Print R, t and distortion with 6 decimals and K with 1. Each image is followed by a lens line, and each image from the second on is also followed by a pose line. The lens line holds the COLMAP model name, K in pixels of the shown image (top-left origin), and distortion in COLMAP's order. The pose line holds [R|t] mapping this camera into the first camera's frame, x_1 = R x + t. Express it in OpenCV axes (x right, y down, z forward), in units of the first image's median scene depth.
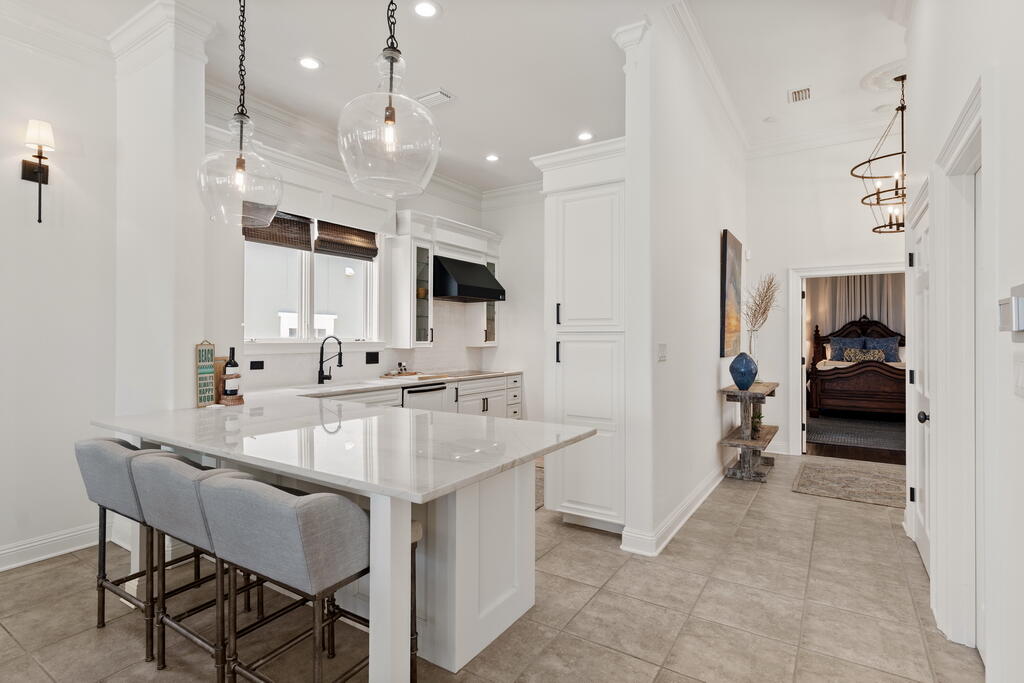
lens RADIAL K [[493.2, 0, 507.9], [0, 493.2, 336.1], [0, 0, 1]] dist [-0.001236, 0.001448]
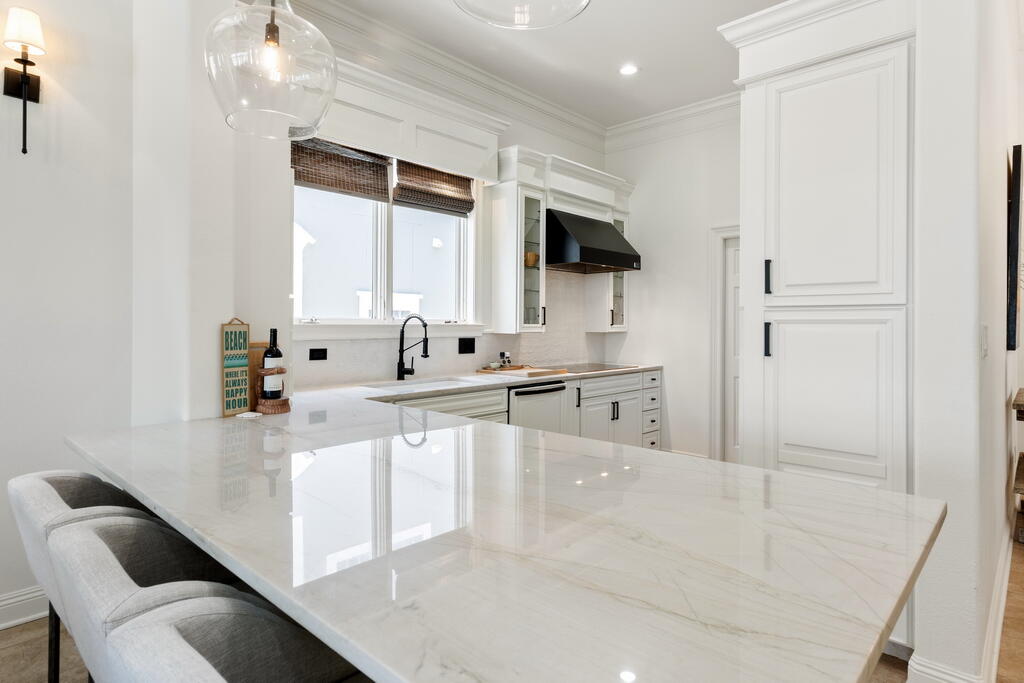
lens RADIAL K [[548.7, 0, 512.0], [0, 548.7, 322.6], [0, 0, 1]] dist [0.003519, 0.001197]
pose [[0.985004, 0.001998, -0.172520, -0.065017], [-0.001794, 0.999997, 0.001342, 0.008027], [0.172523, -0.001013, 0.985005, 0.194916]]
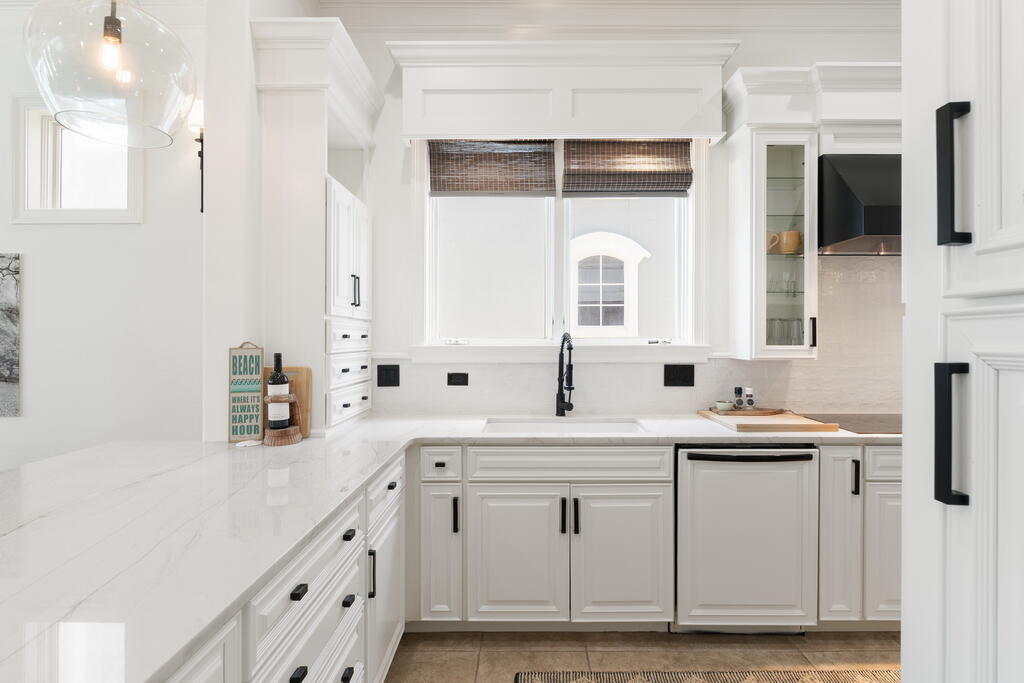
lens RADIAL K [[525.0, 0, 529.9], [0, 525.0, 335.9], [0, 0, 1]] dist [-0.004727, -0.000162]
pose [[0.552328, -0.004711, -0.833614, 0.115221], [0.004122, 0.999987, -0.002920, 0.002392], [0.833617, -0.001824, 0.552340, 0.569453]]
